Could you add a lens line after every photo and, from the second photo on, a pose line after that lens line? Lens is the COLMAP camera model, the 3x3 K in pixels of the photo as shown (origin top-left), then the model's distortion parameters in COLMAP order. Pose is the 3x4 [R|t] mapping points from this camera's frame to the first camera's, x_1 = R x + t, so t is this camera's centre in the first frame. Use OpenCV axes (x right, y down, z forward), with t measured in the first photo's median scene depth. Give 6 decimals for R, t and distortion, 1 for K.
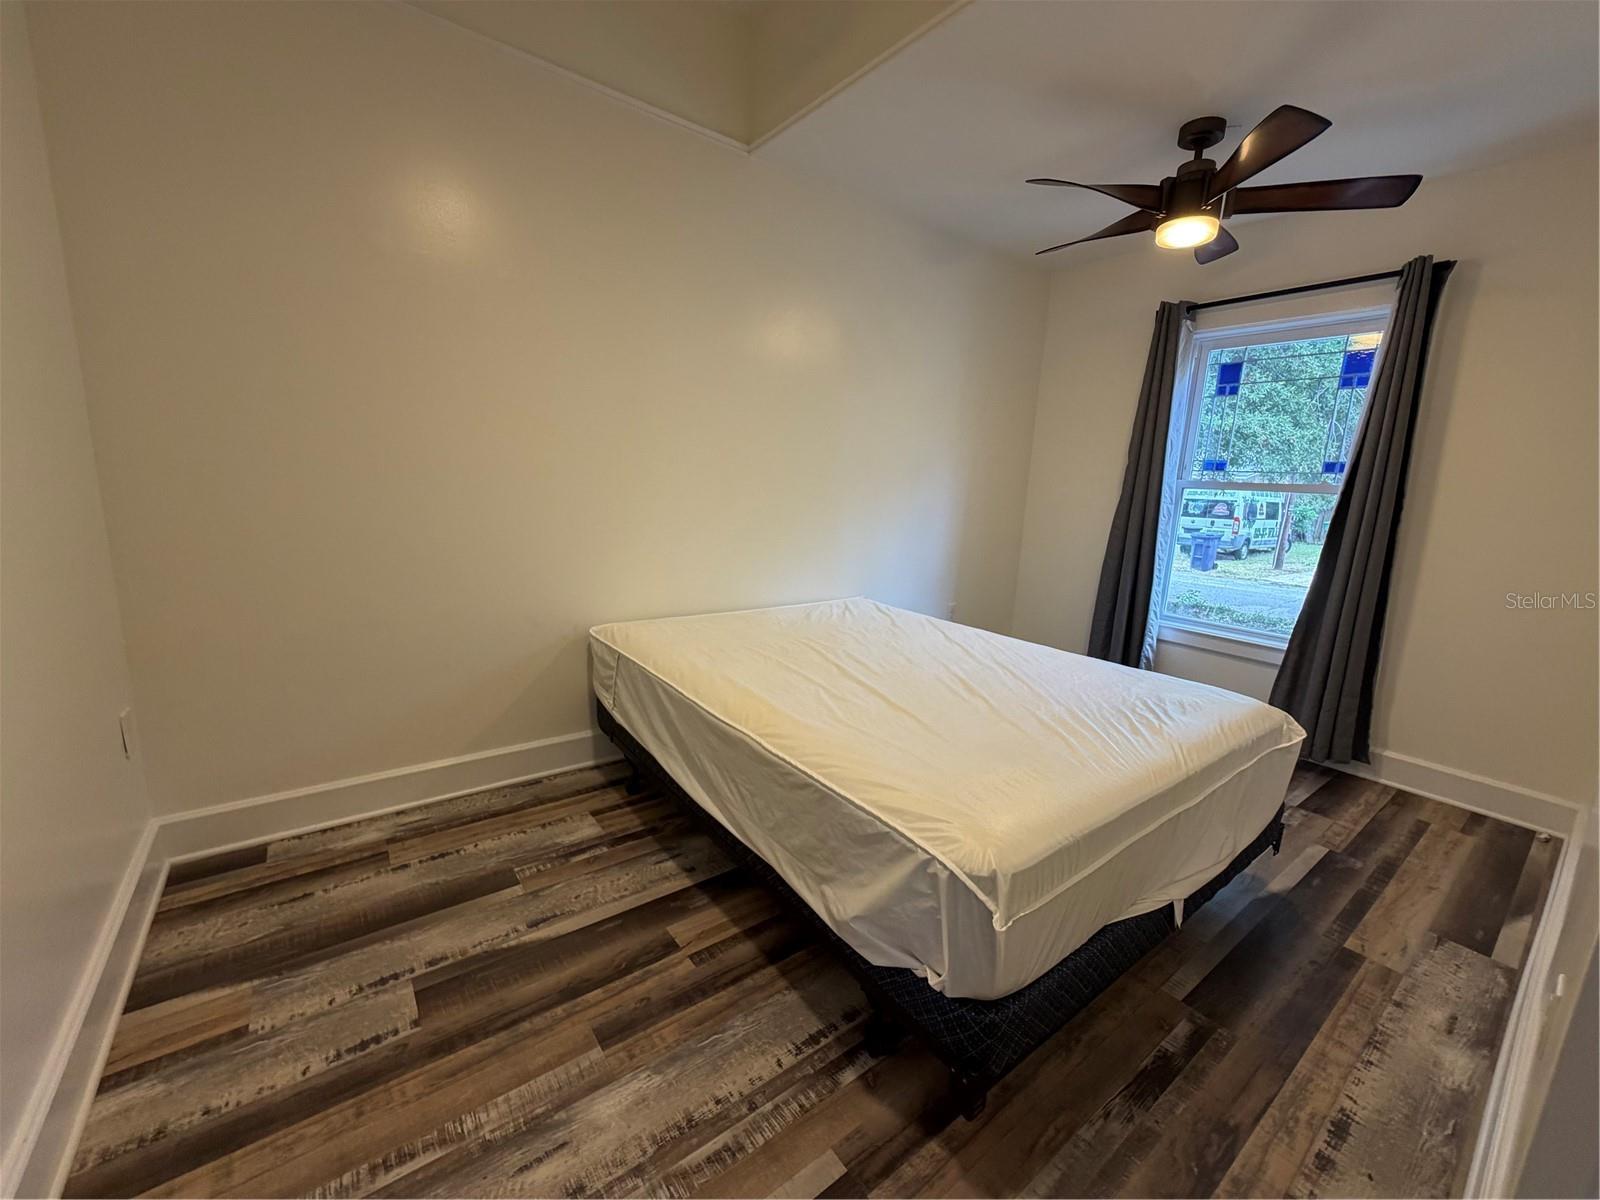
lens RADIAL K [[637.7, 0, 805.2], [0, 637.7, 595.7], [0, 0, 1]] dist [-0.000219, 0.000218]
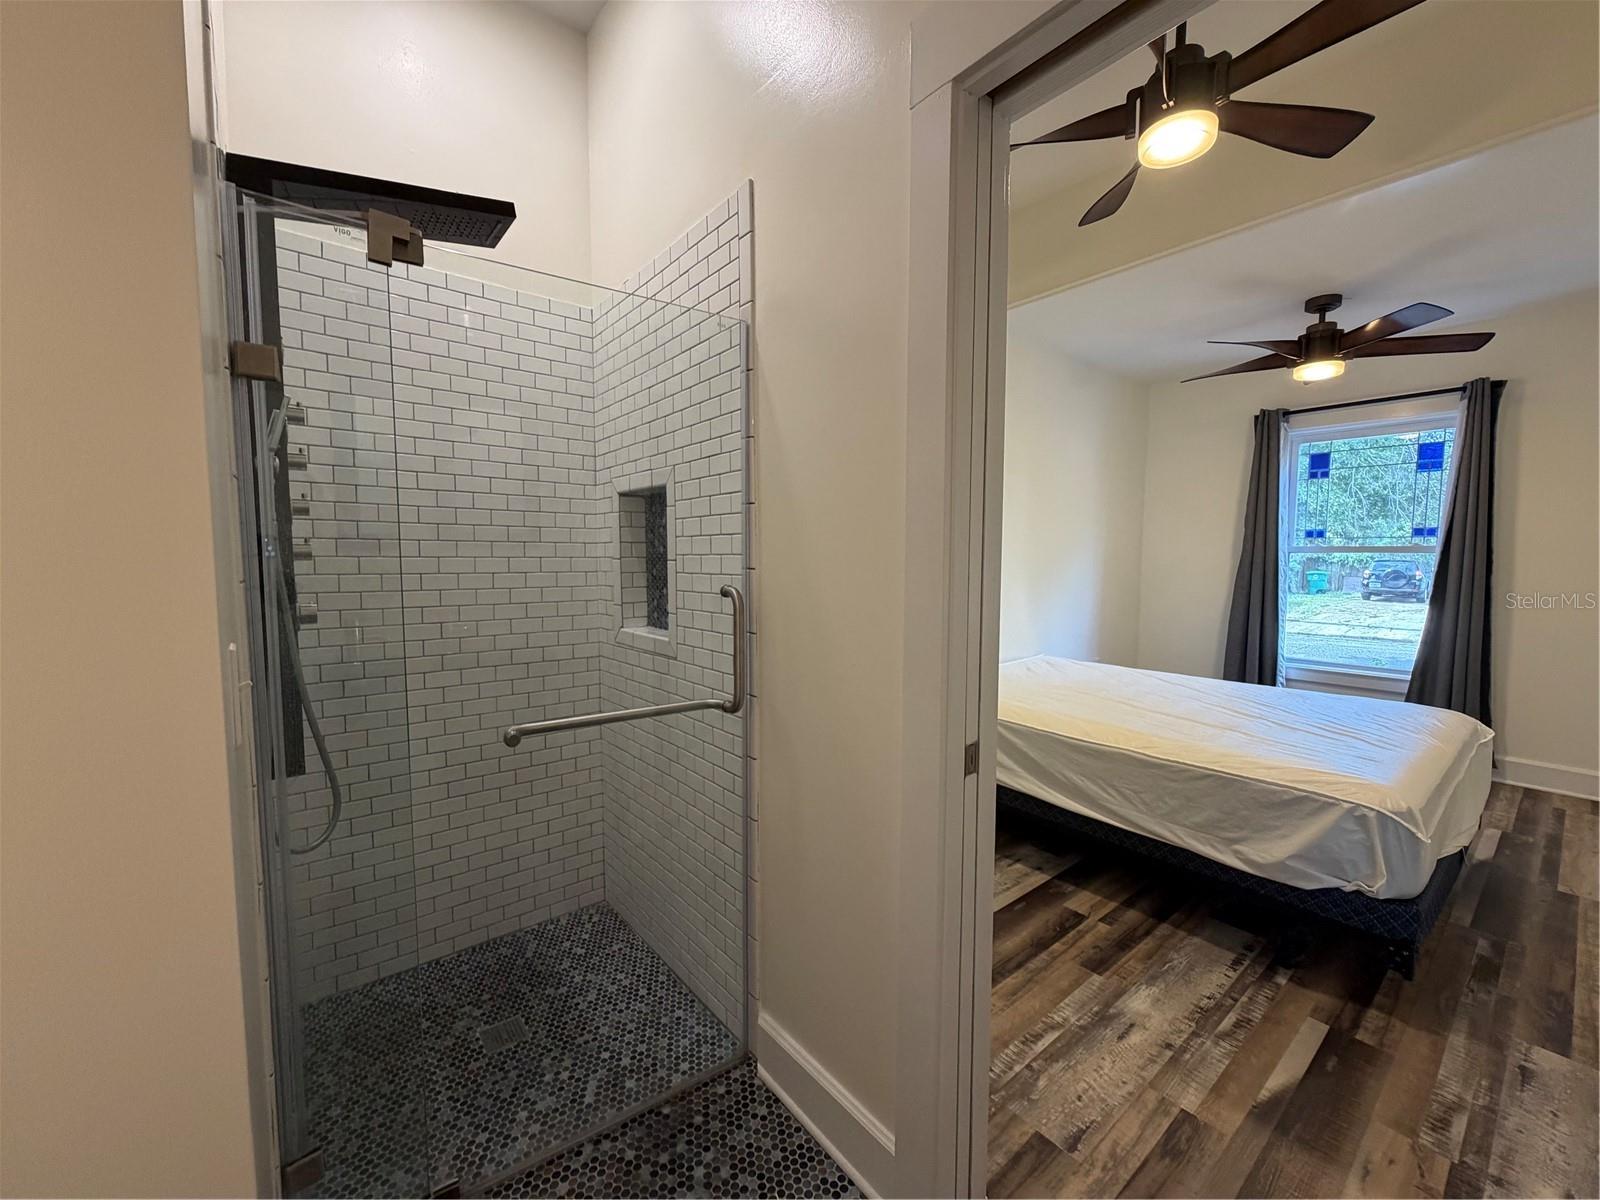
lens RADIAL K [[637.7, 0, 801.6], [0, 637.7, 596.5], [0, 0, 1]] dist [-0.000219, 0.000218]
pose [[0.998423, -0.048179, 0.028823, -0.729017], [0.051140, 0.992300, -0.112810, 0.009119], [-0.023166, 0.114106, 0.993198, -0.351520]]
